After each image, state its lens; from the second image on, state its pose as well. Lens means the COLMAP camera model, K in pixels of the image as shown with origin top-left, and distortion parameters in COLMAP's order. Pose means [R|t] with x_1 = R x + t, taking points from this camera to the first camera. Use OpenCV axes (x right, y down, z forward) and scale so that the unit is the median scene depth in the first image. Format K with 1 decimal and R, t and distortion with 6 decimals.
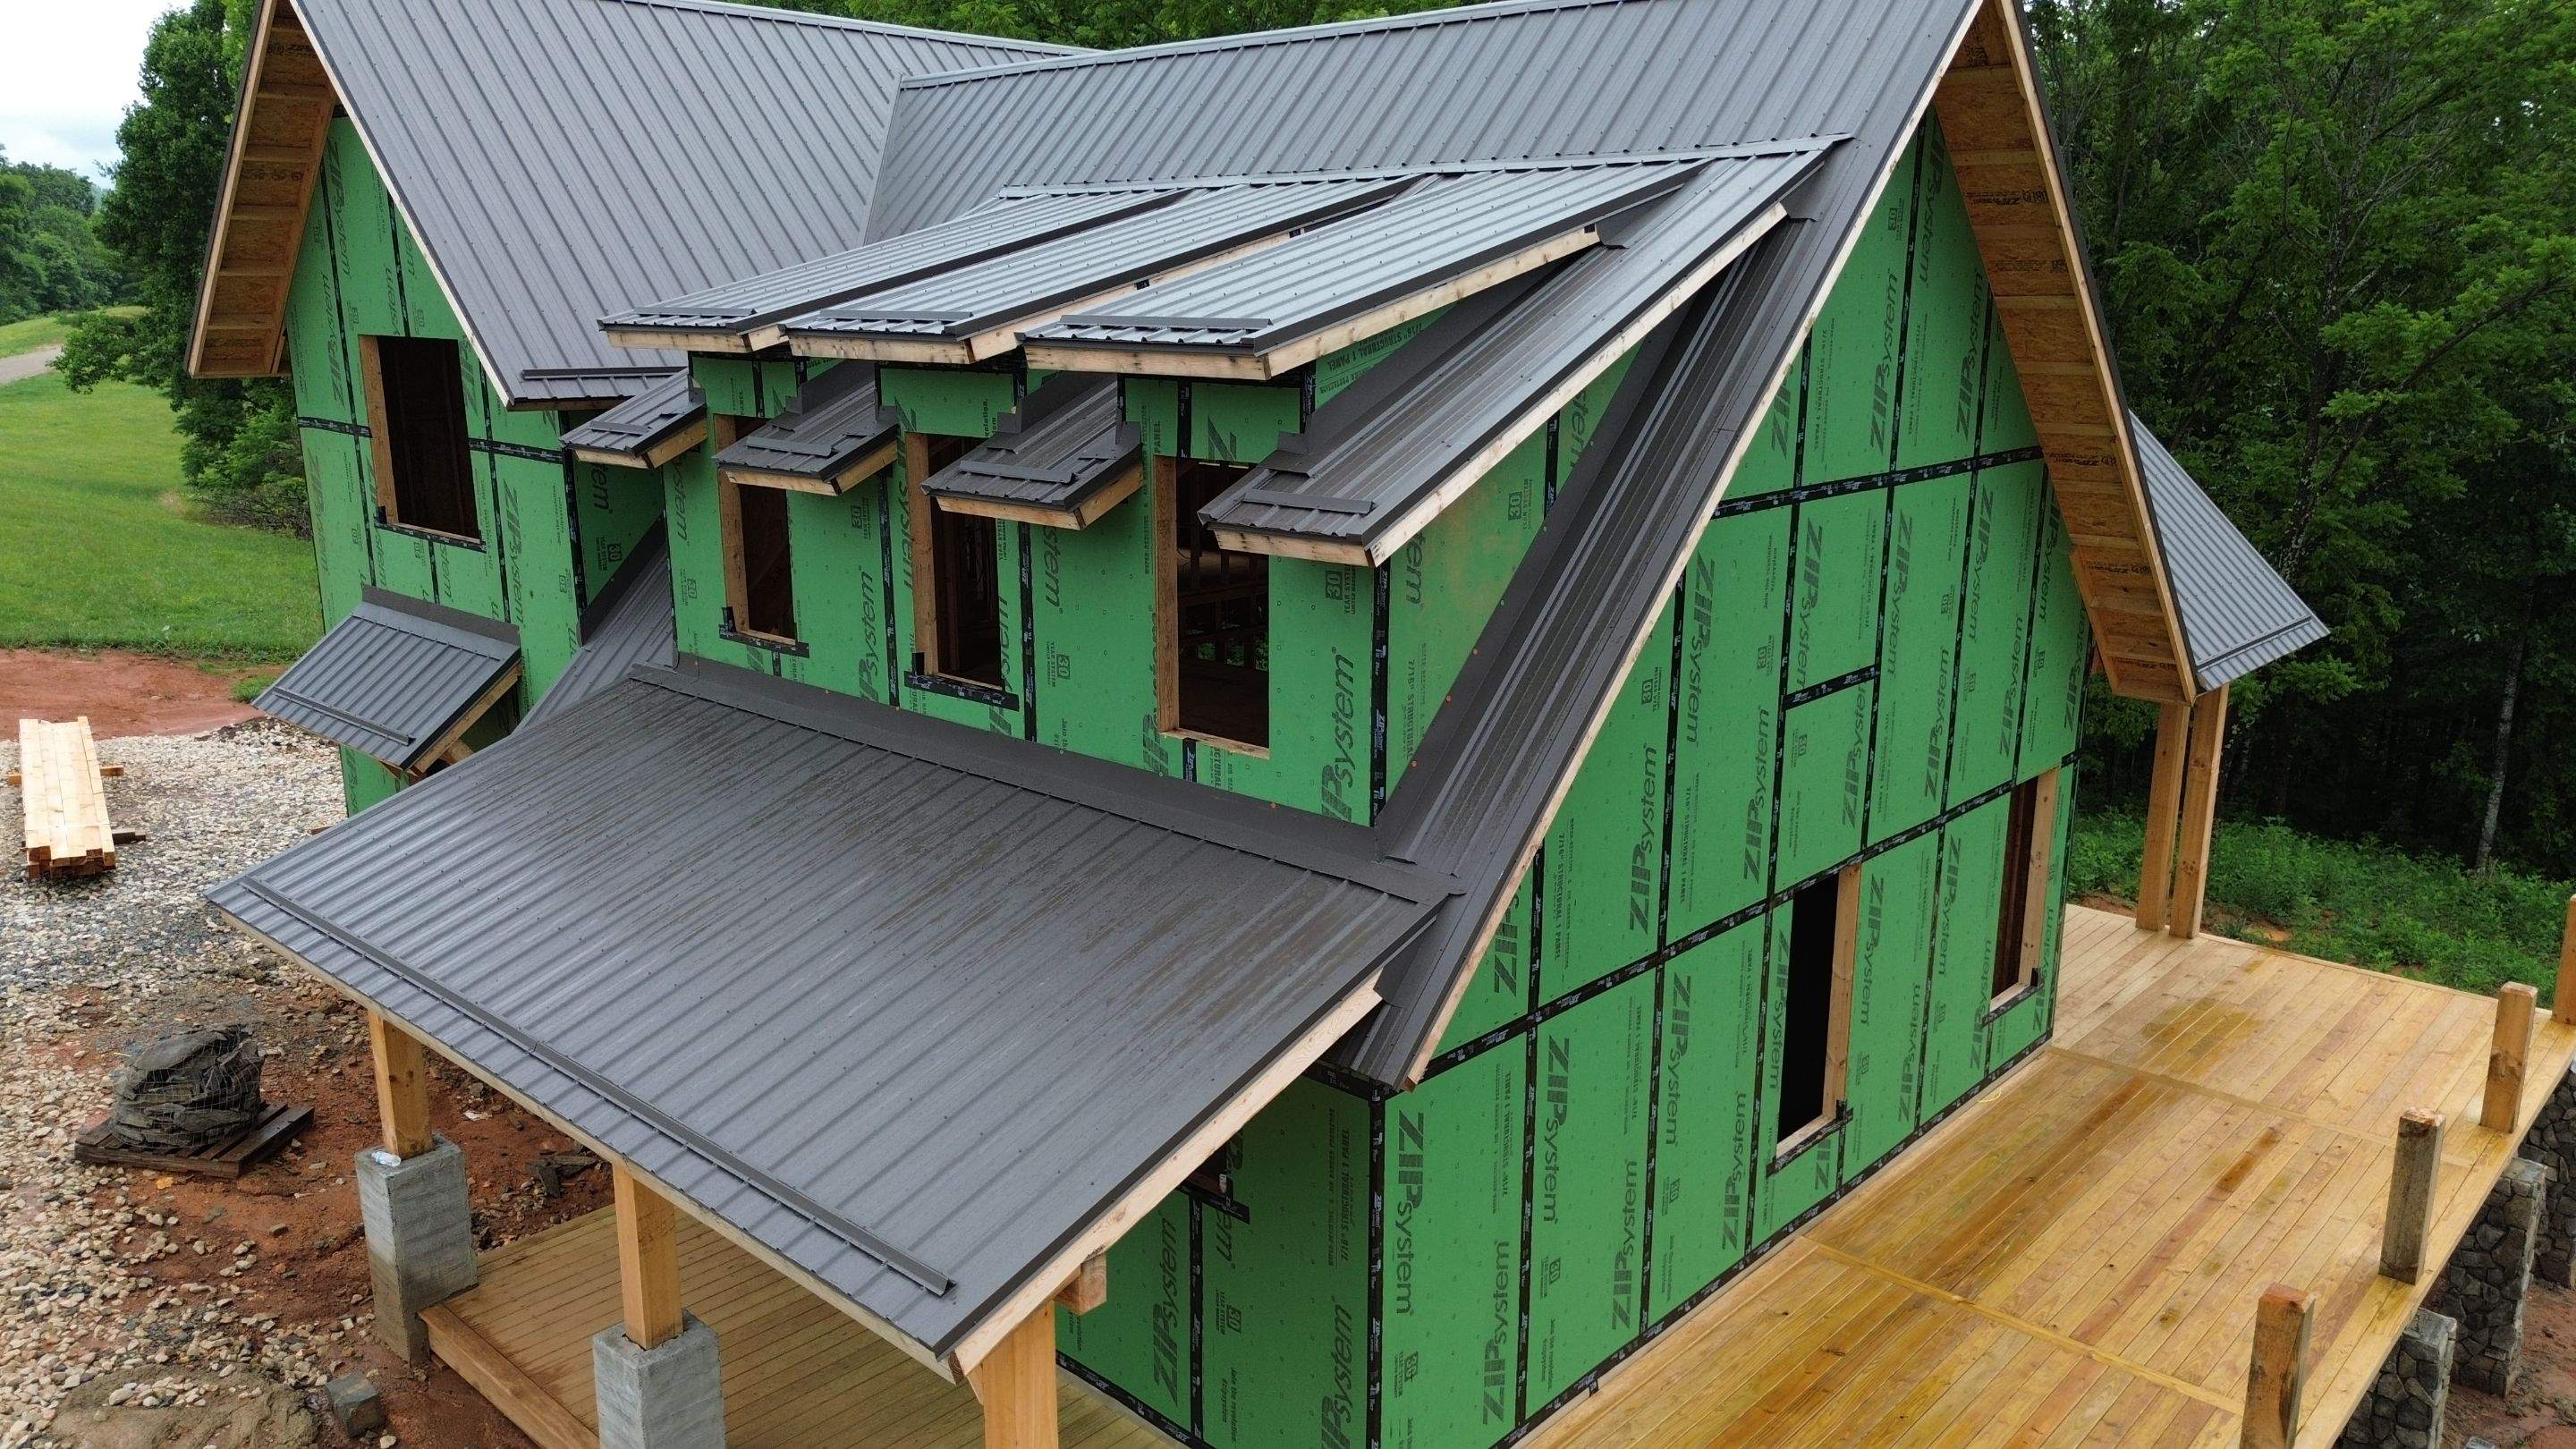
lens RADIAL K [[1831.1, 0, 1285.8], [0, 1831.1, 715.4], [0, 0, 1]] dist [0.064718, -0.059948]
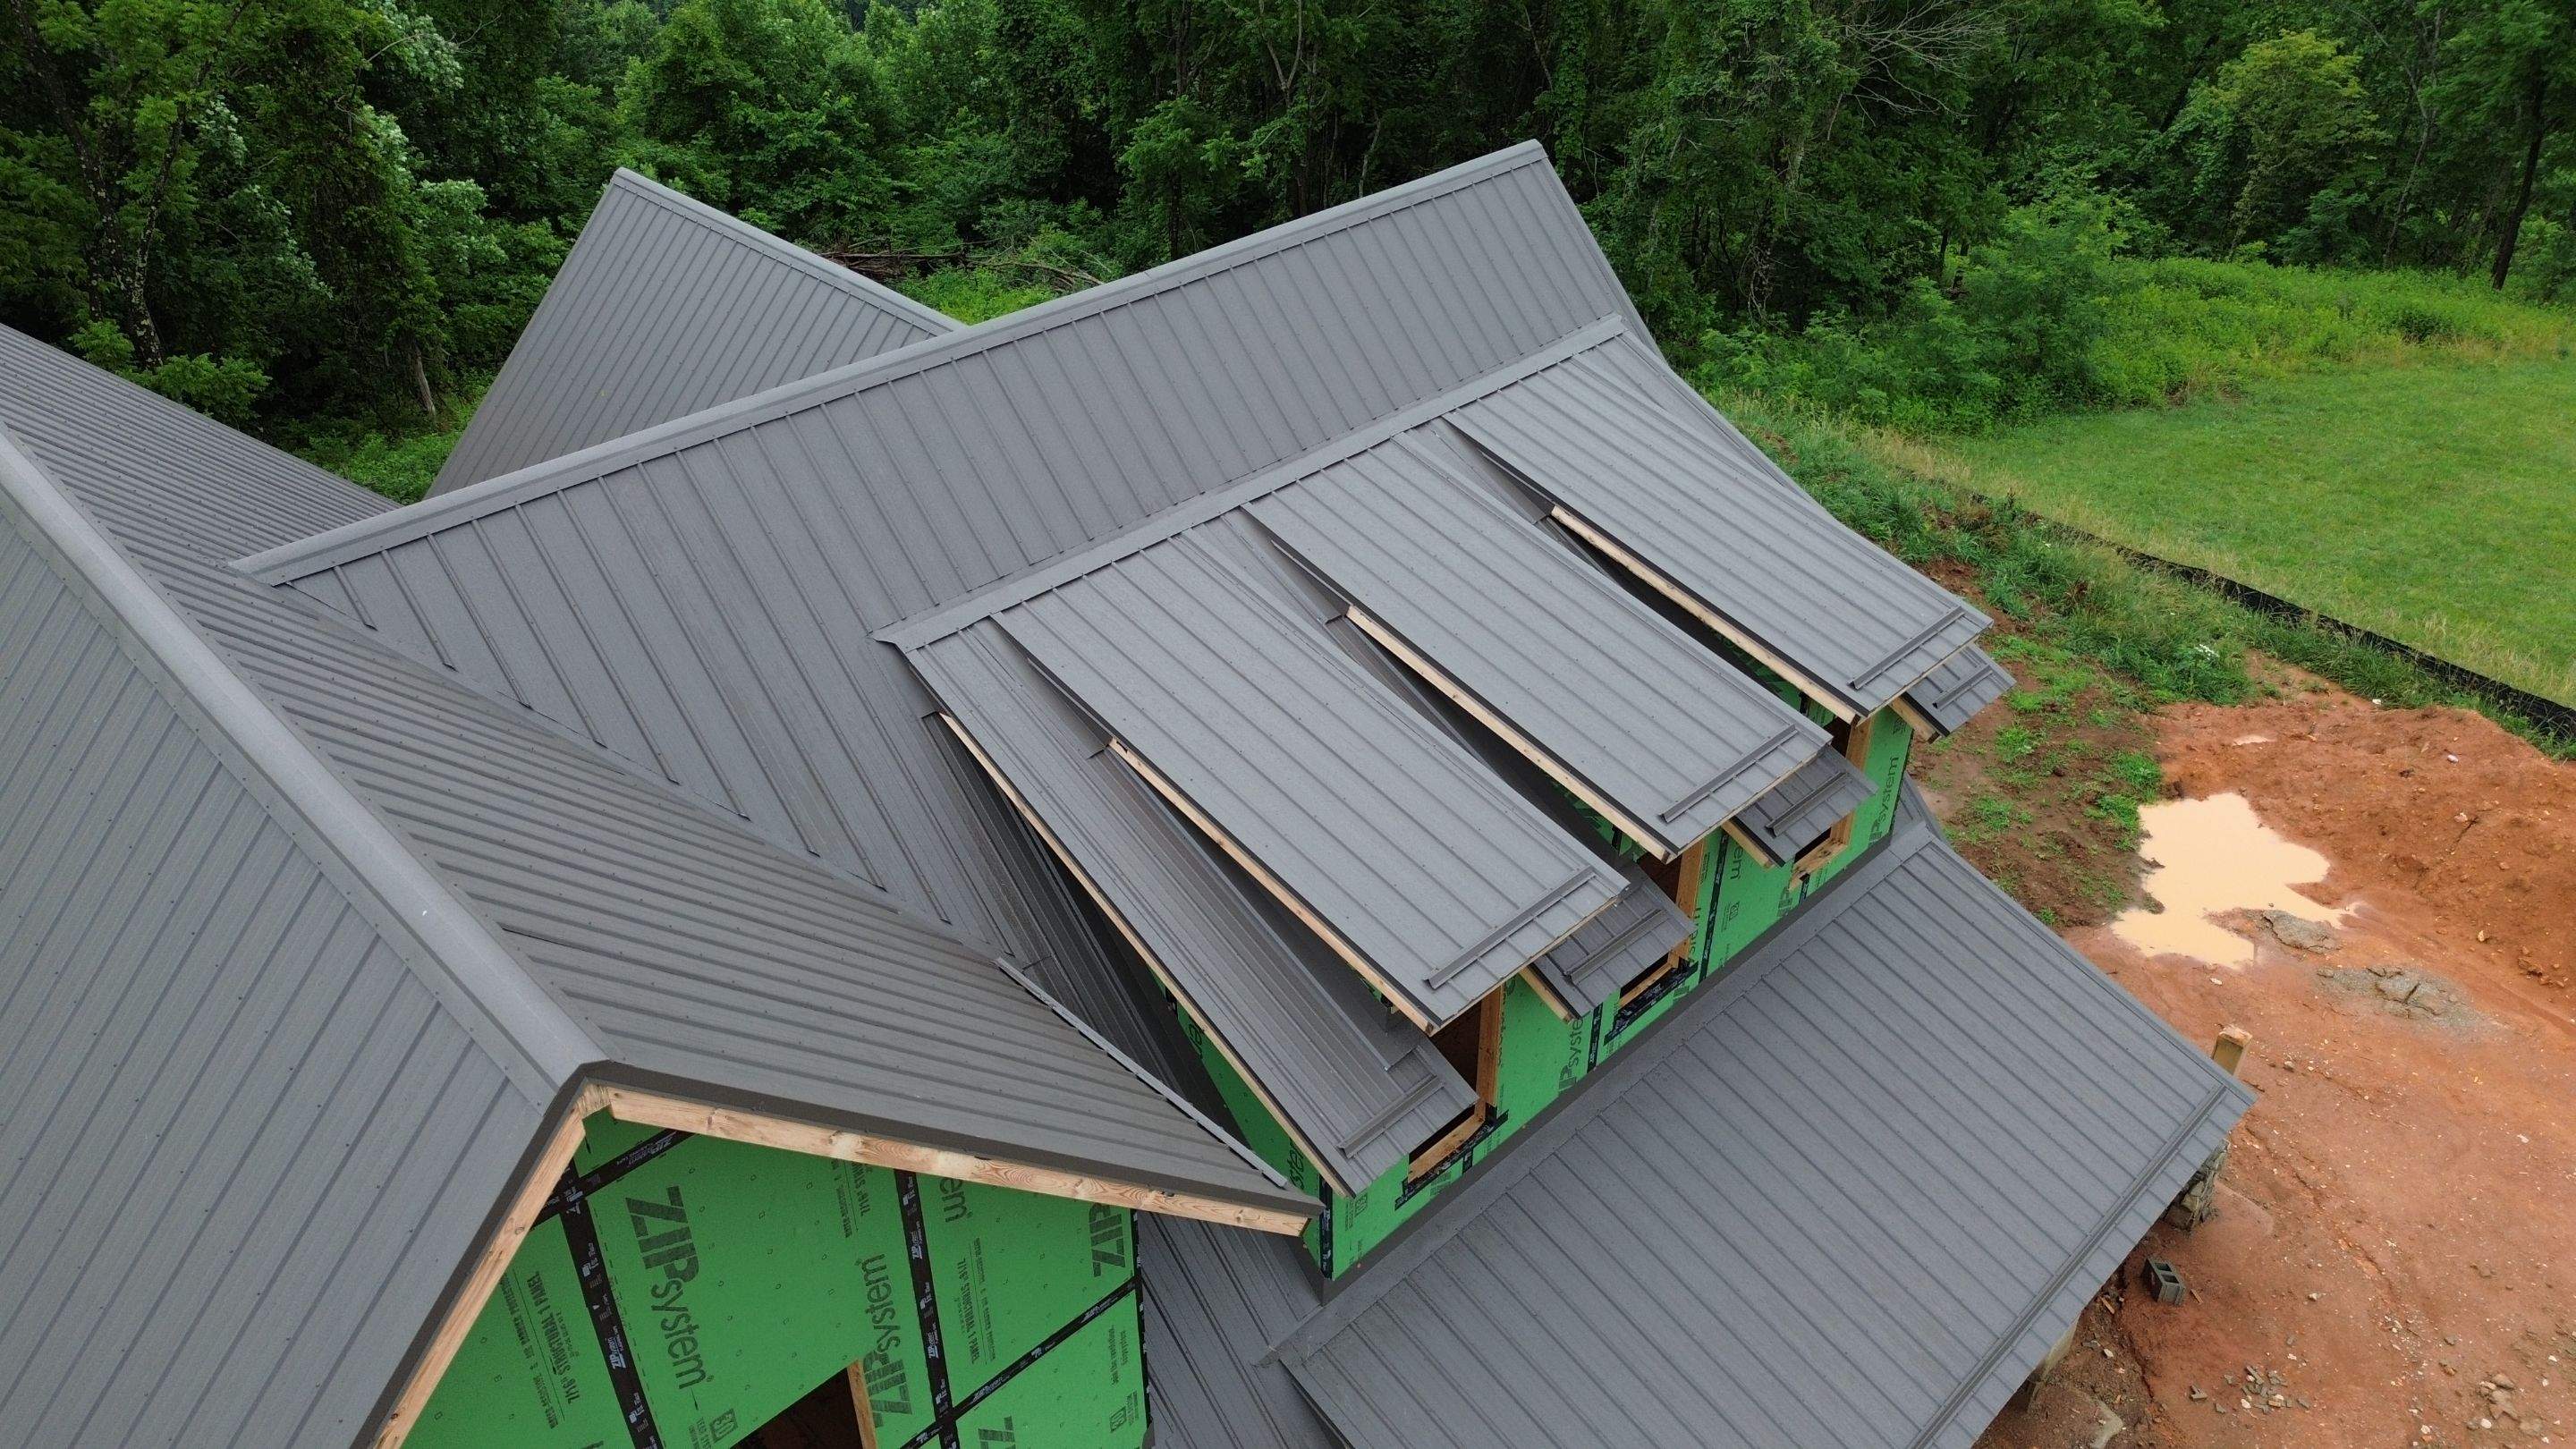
lens RADIAL K [[1831.8, 0, 1286.9], [0, 1831.8, 714.0], [0, 0, 1]] dist [0.059542, -0.047848]
pose [[0.051174, -0.550232, 0.833442, -0.885004], [0.236081, 0.817548, 0.525243, -0.694452], [-0.970385, 0.169882, 0.171736, 0.816365]]
